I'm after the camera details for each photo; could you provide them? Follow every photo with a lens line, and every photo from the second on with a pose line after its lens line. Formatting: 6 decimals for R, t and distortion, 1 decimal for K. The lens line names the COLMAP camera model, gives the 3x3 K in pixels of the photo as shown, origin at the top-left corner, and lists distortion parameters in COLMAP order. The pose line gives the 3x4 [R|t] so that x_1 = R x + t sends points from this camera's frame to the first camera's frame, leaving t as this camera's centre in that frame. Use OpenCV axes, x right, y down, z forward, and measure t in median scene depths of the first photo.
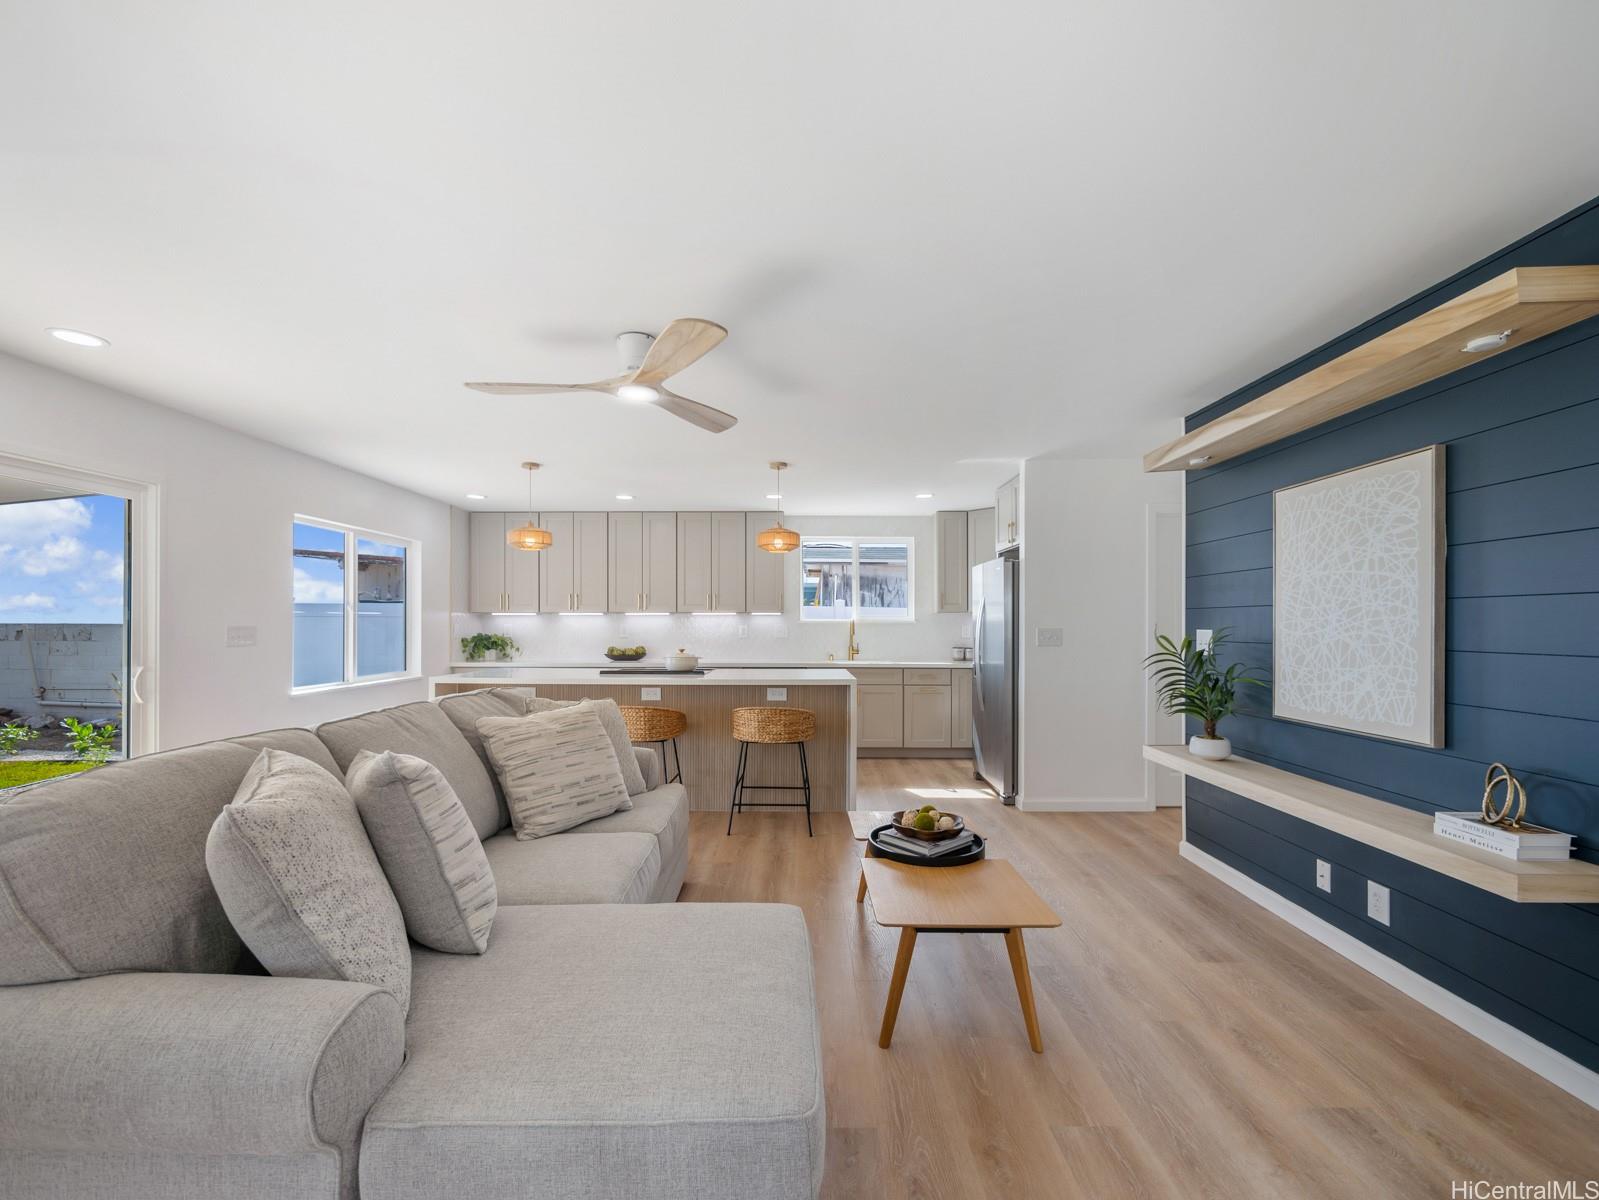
lens RADIAL K [[684.3, 0, 798.7], [0, 684.3, 626.5], [0, 0, 1]] dist [-0.000050, 0.000063]
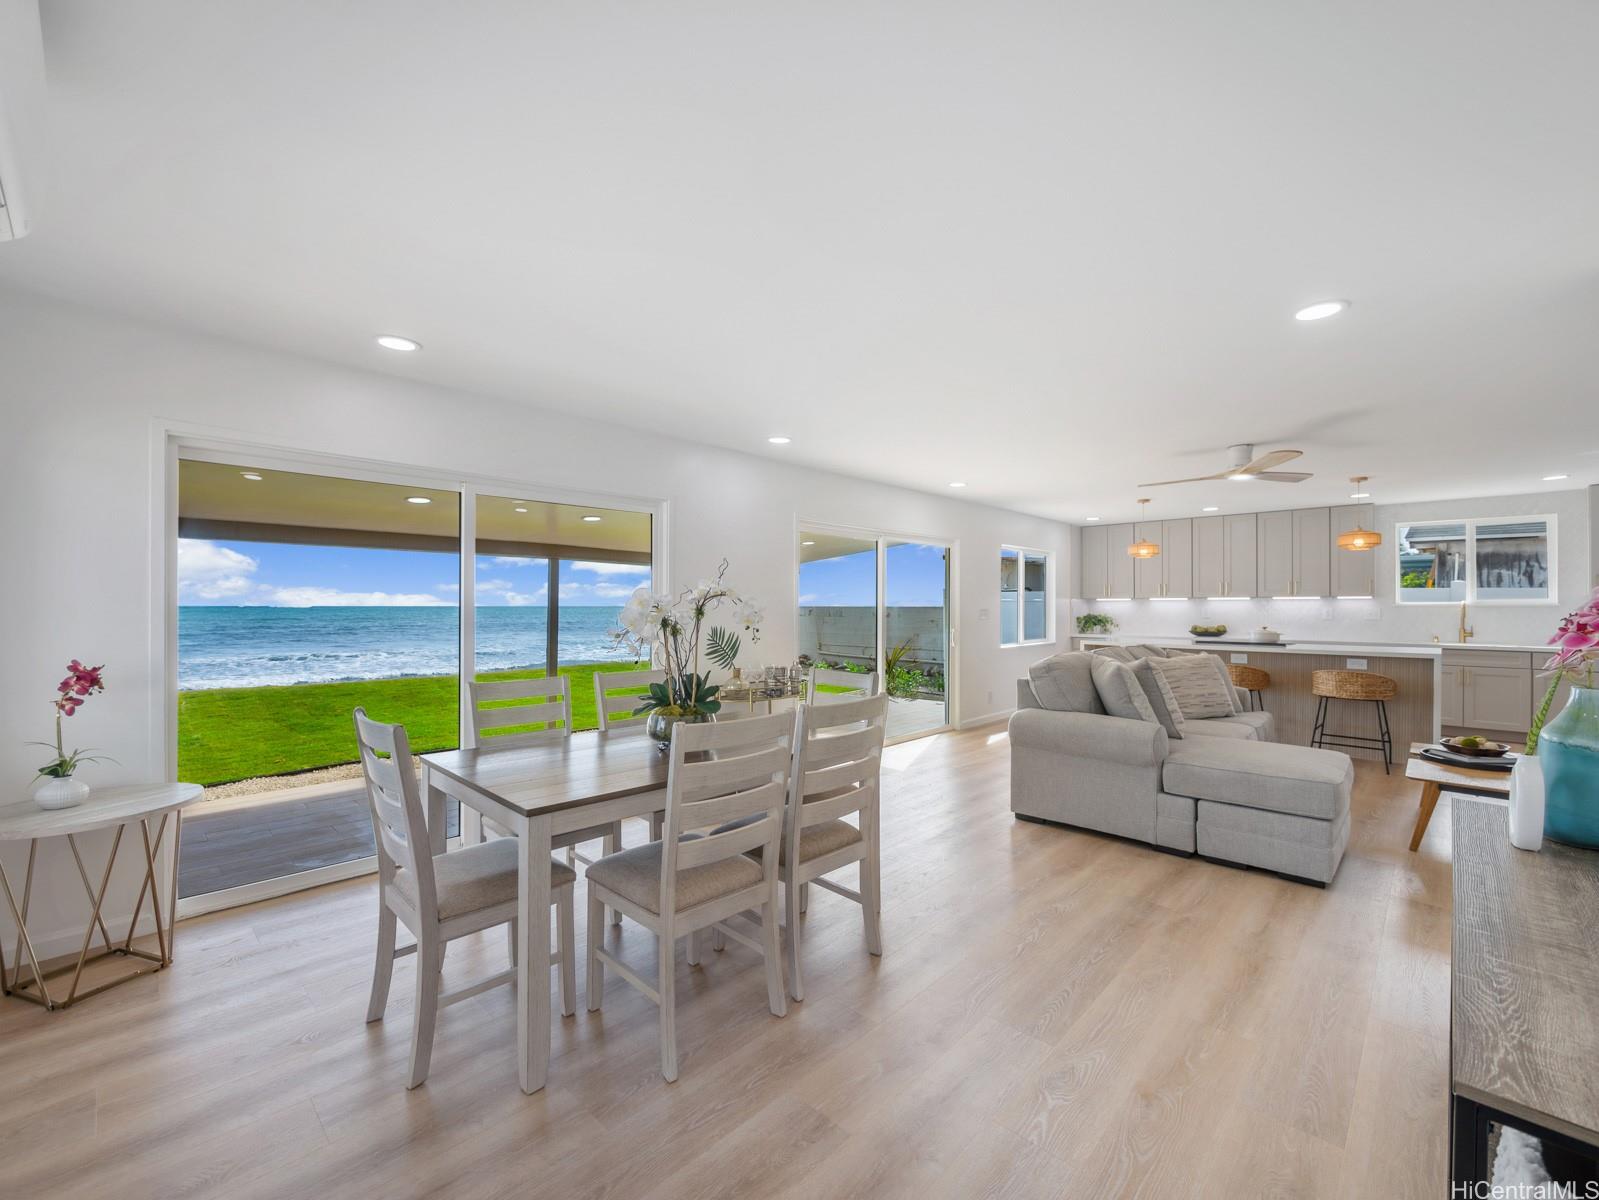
lens RADIAL K [[672.6, 0, 807.9], [0, 672.6, 607.1], [0, 0, 1]] dist [-0.002056, 0.000111]
pose [[0.730387, -0.000059, -0.683033, 0.049754], [-0.000541, 1.000000, -0.000664, -0.002066], [0.683033, 0.000855, 0.730387, -0.391712]]
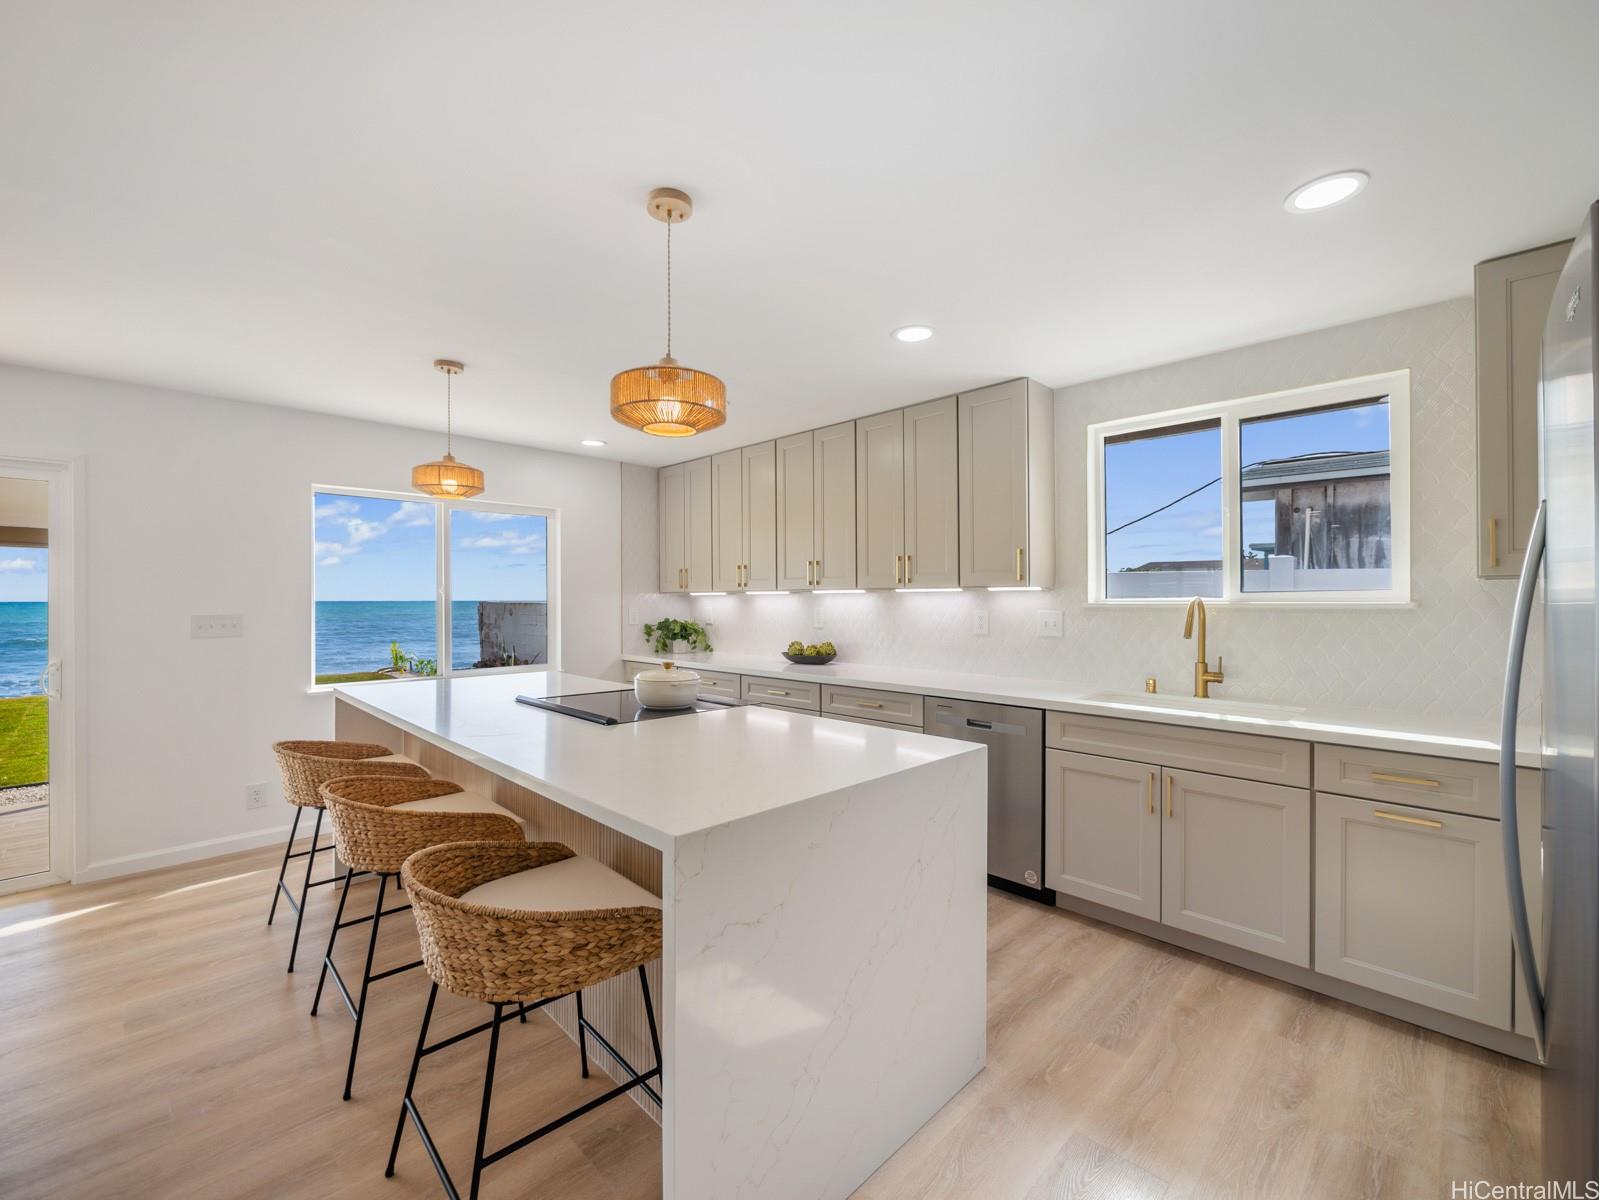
lens RADIAL K [[677.9, 0, 796.5], [0, 677.9, 595.4], [0, 0, 1]] dist [0.001729, 0.000304]
pose [[0.716919, -0.008596, -0.697103, 0.195889], [0.002999, 0.999953, -0.009247, -0.009783], [0.697150, 0.004539, 0.716911, 0.546816]]
